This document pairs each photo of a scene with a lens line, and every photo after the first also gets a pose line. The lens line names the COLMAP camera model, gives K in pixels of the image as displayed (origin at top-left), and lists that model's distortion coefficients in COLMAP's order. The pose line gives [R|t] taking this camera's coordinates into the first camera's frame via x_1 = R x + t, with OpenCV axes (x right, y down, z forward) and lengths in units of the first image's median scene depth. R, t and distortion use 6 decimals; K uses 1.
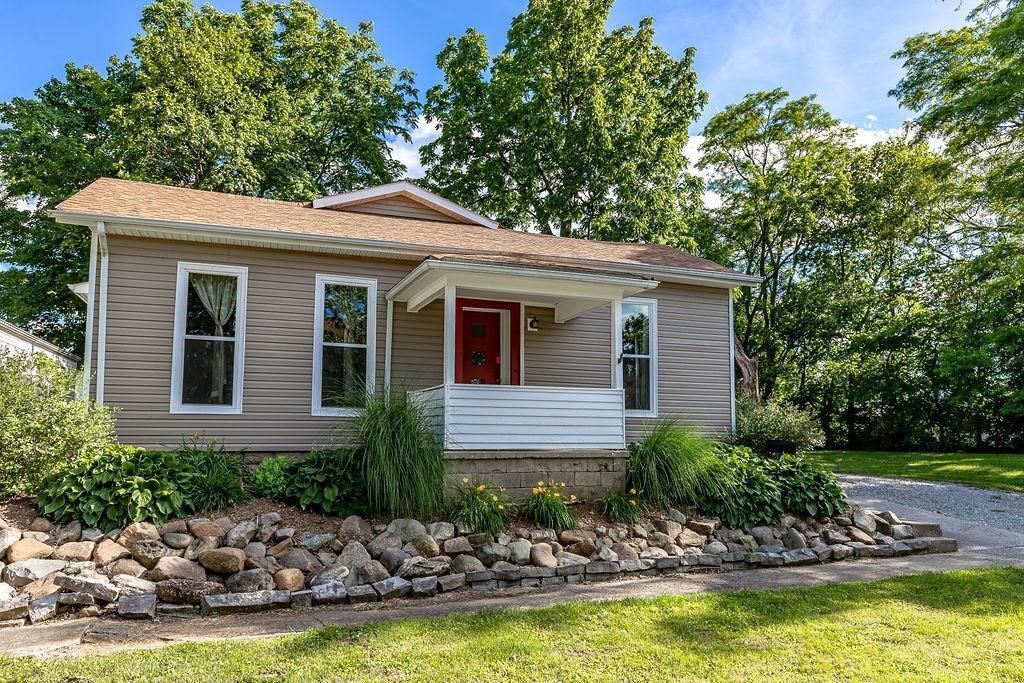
lens RADIAL K [[690.5, 0, 512.2], [0, 690.5, 387.6], [0, 0, 1]] dist [0.005216, 0.003260]
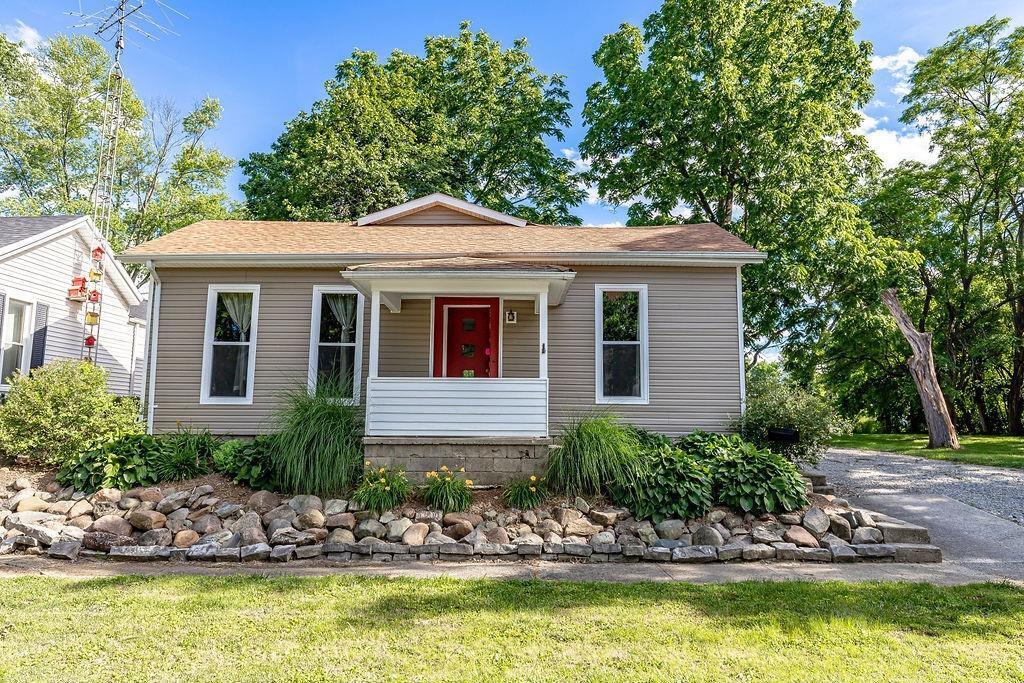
lens RADIAL K [[681.0, 0, 512.0], [0, 681.0, 341.5], [0, 0, 1]] dist [-0.001539, -0.001925]
pose [[0.935761, -0.037044, -0.350683, 0.482252], [0.022070, 0.998670, -0.046601, -0.006702], [0.351943, 0.035868, 0.935334, 0.028950]]
